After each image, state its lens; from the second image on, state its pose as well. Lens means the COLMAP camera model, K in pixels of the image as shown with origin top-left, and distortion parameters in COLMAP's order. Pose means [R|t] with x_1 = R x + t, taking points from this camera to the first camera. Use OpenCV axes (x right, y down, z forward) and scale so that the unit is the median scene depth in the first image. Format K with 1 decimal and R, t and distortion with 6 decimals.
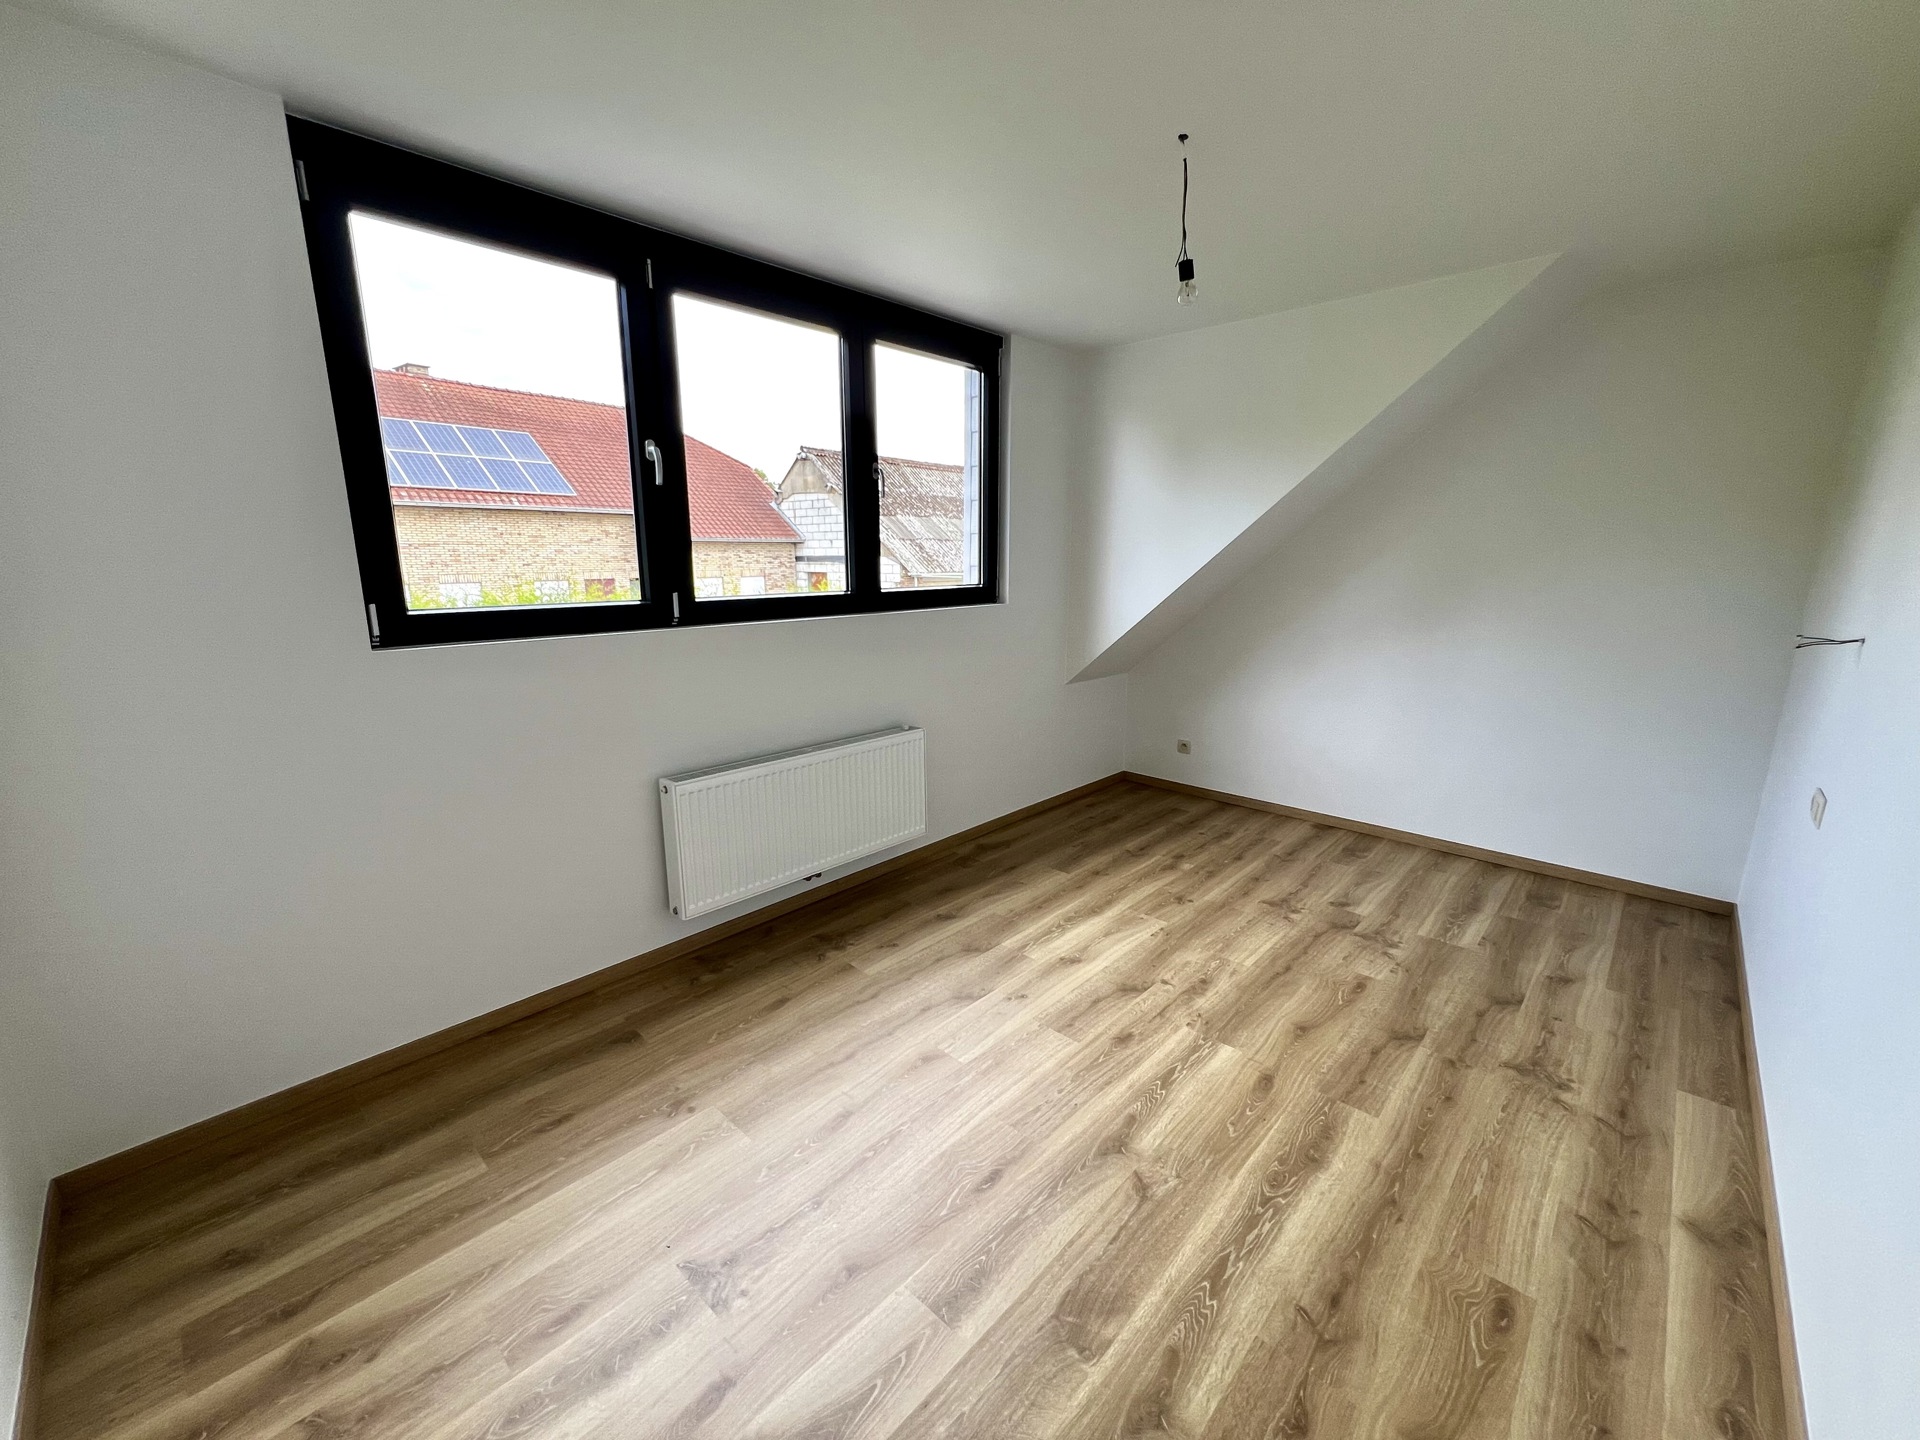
lens RADIAL K [[769.0, 0, 962.9], [0, 769.0, 720.8], [0, 0, 1]] dist [-0.002673, 0.000271]
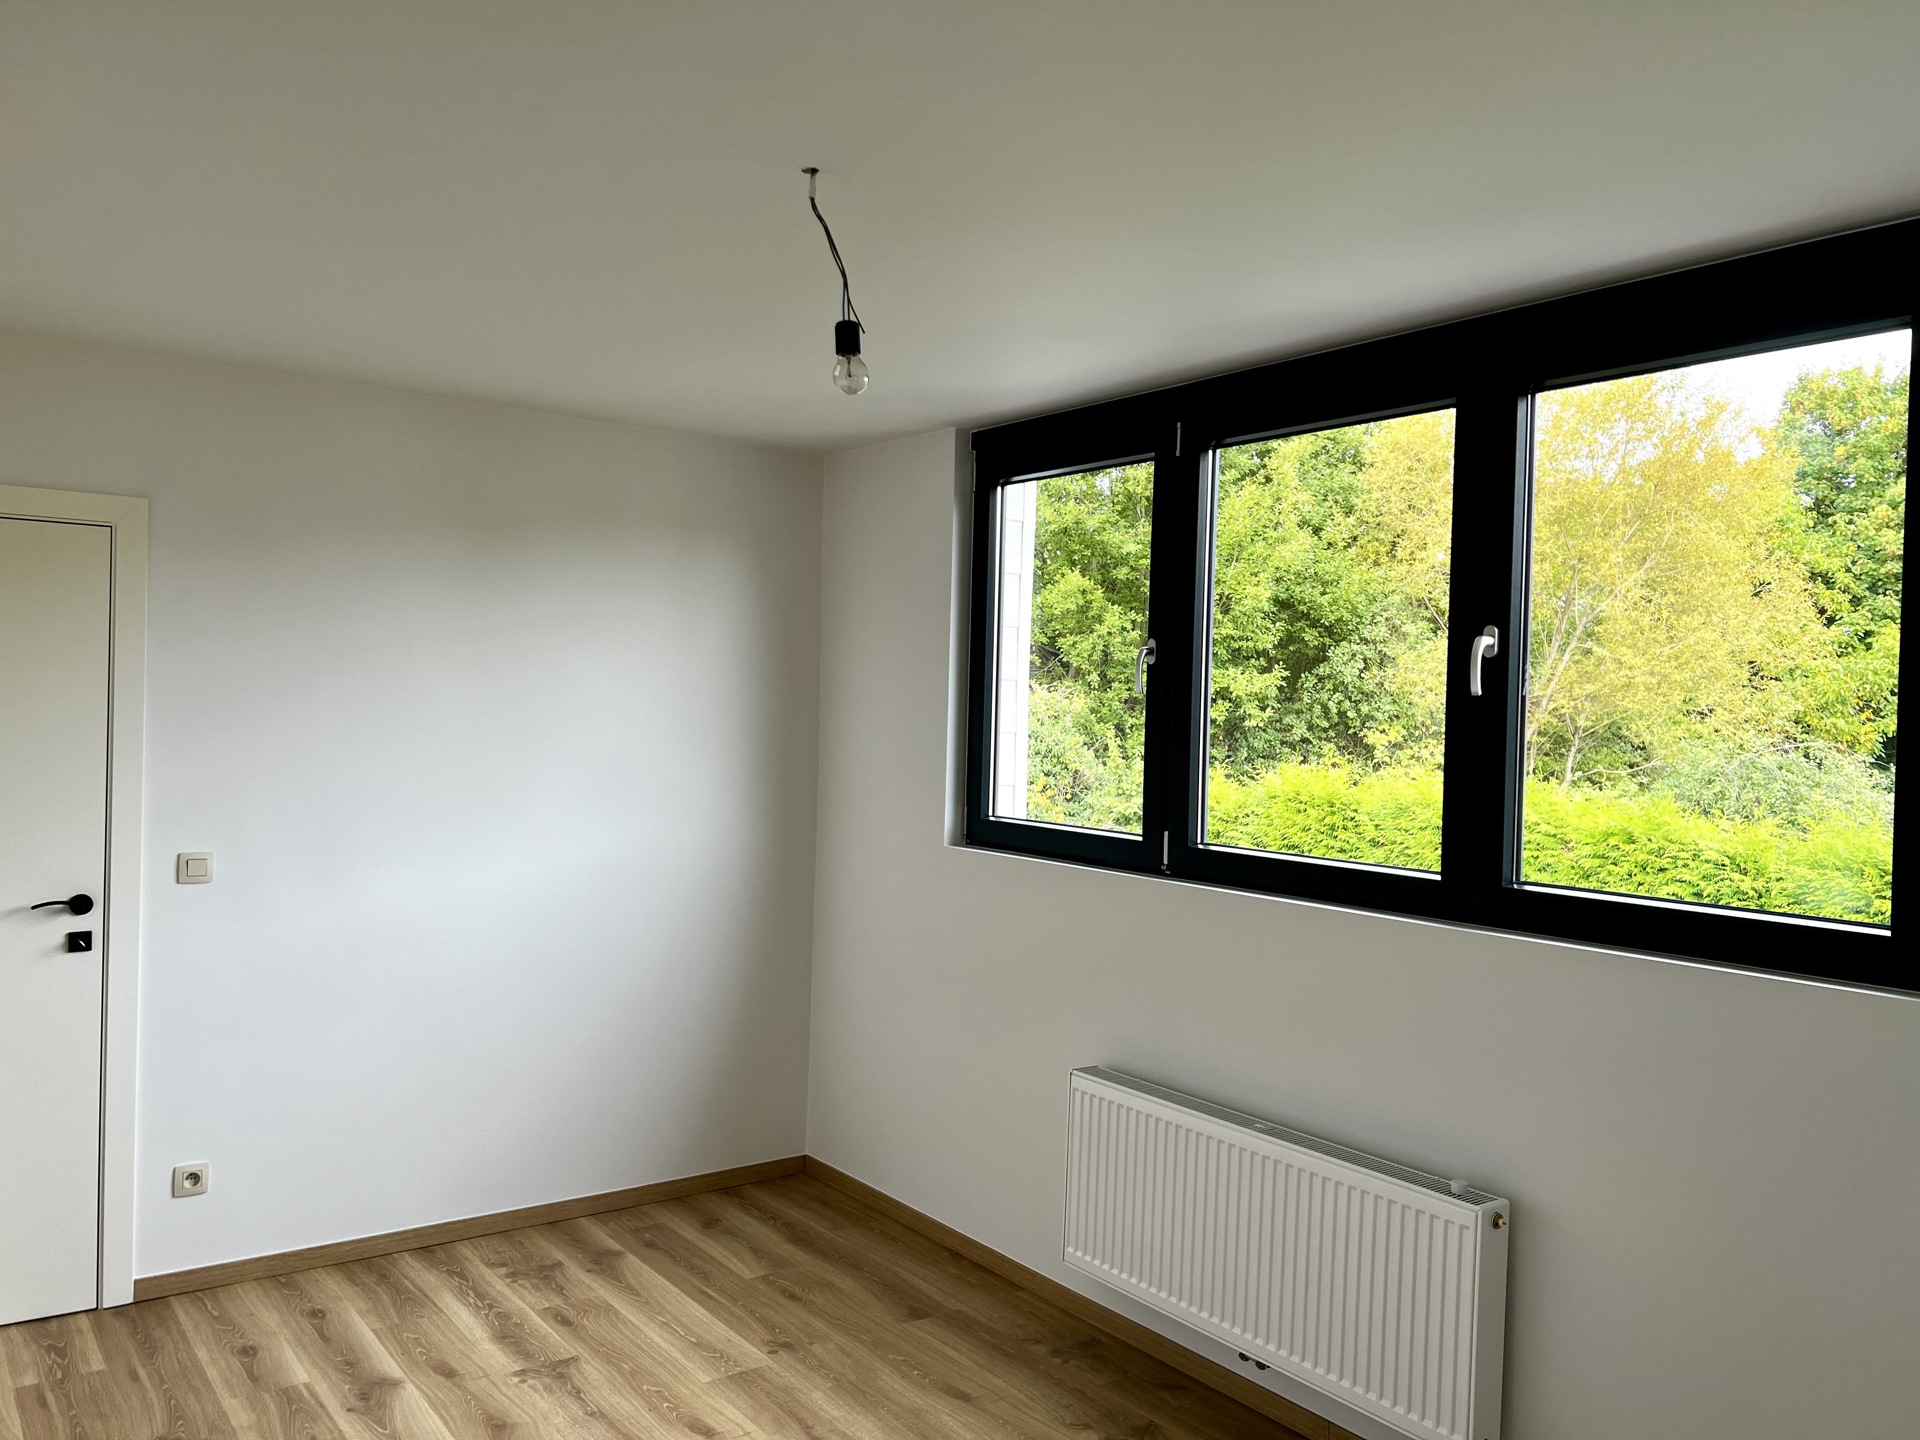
lens RADIAL K [[1433.5, 0, 960.0], [0, 1433.5, 720.0], [0, 0, 1]] dist [0.095742, -0.139249]
pose [[-0.164291, 0.003556, -0.986406, 1.369482], [-0.244692, 0.968591, 0.044247, -0.376342], [0.955581, 0.248634, -0.158260, 1.329038]]
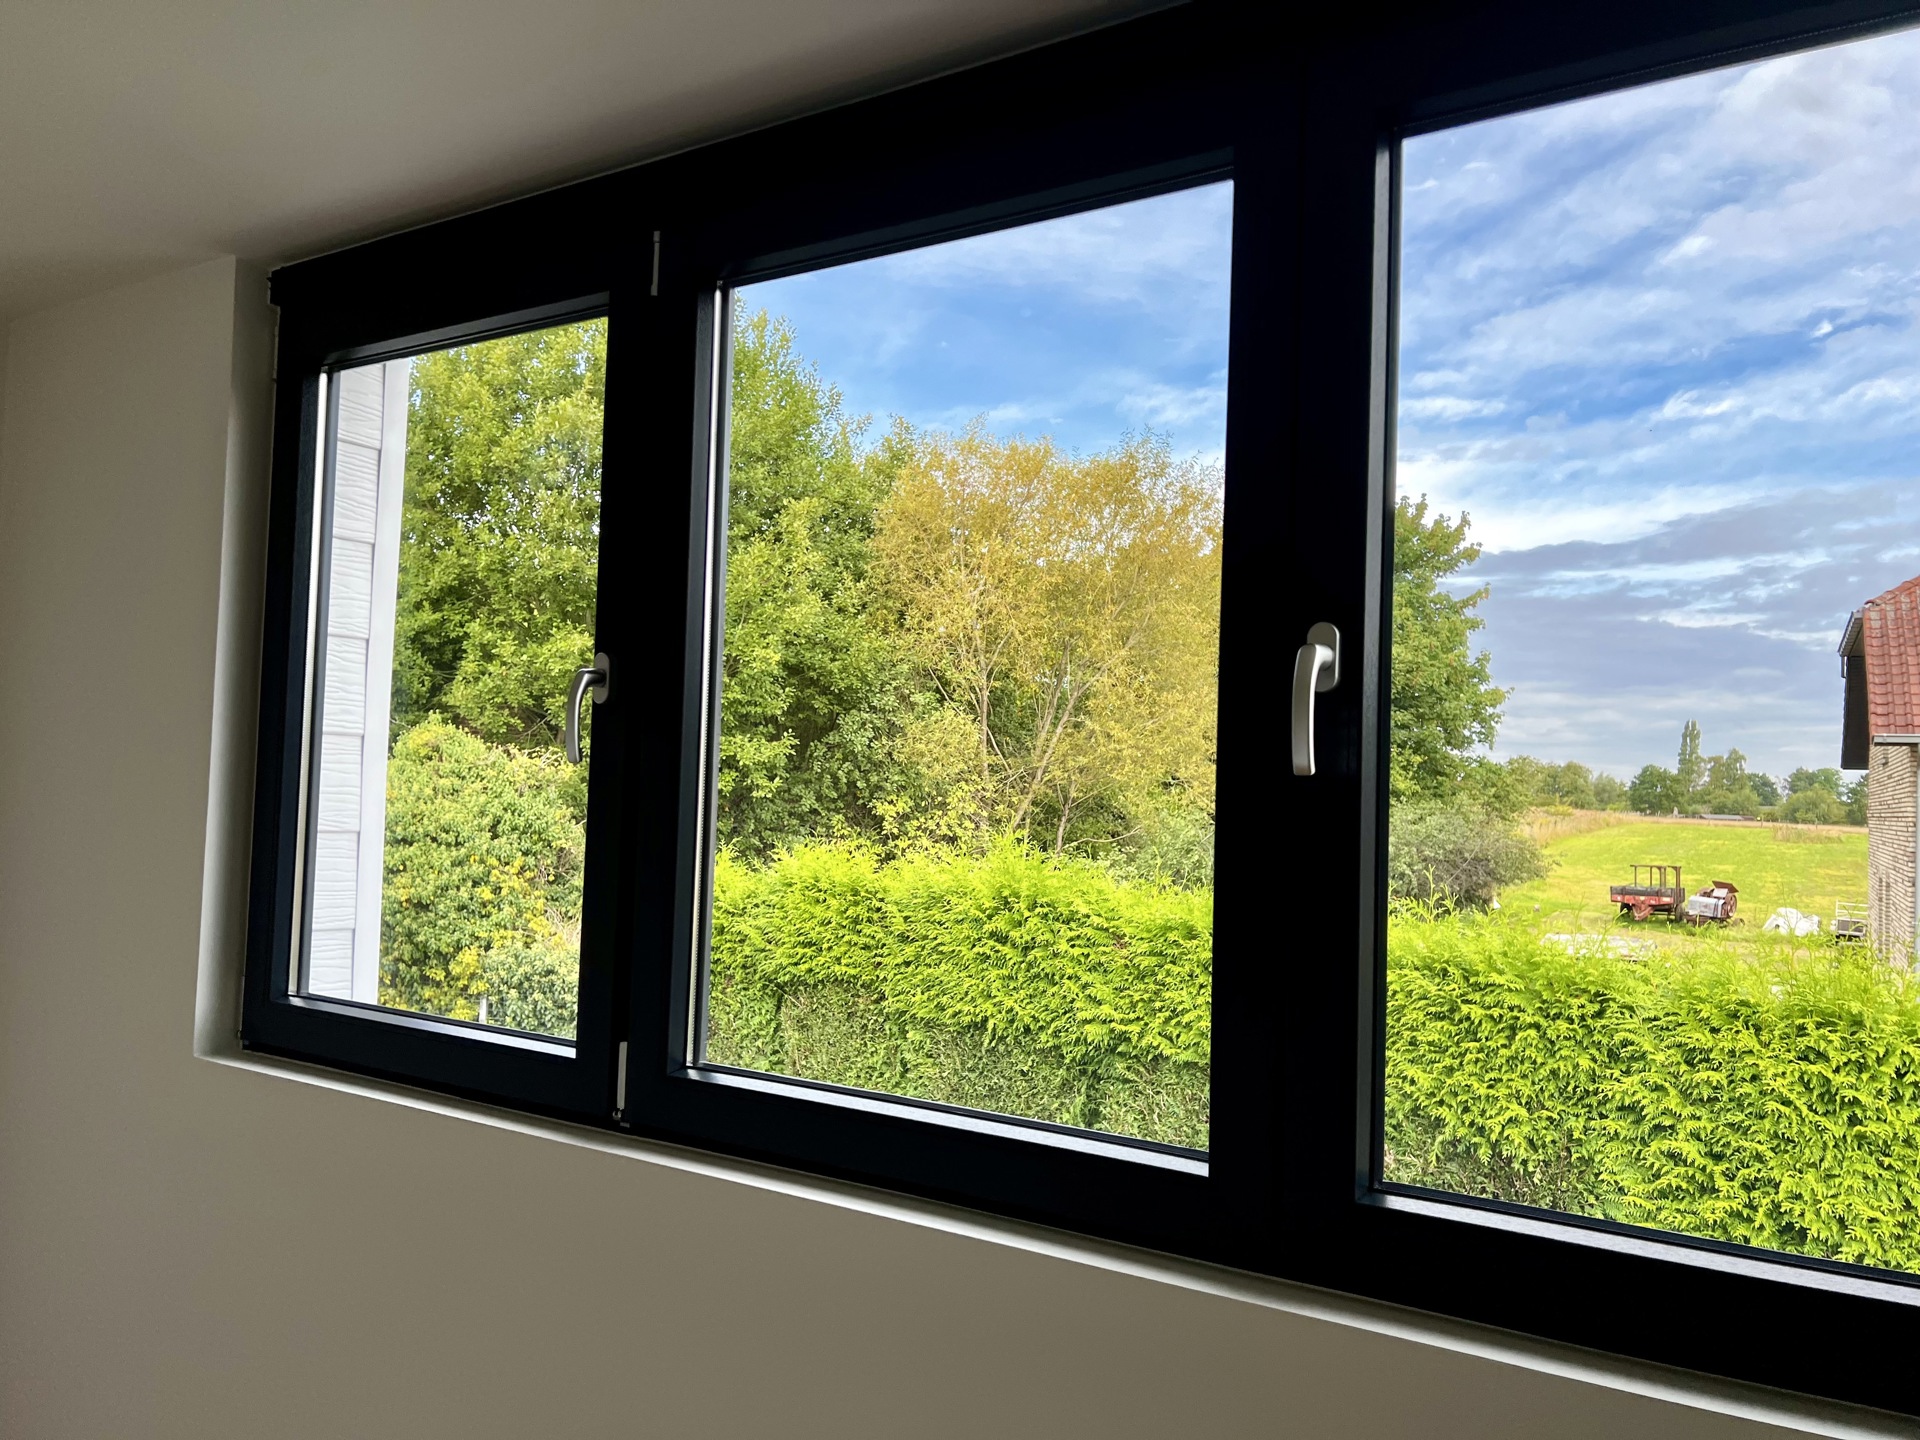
lens RADIAL K [[1433.5, 0, 960.0], [0, 1433.5, 720.0], [0, 0, 1]] dist [0.095742, -0.139249]
pose [[0.174852, -0.043024, -0.983654, 0.460383], [-0.249187, 0.964586, -0.086485, -0.391655], [0.952540, 0.260236, 0.157939, 1.330662]]
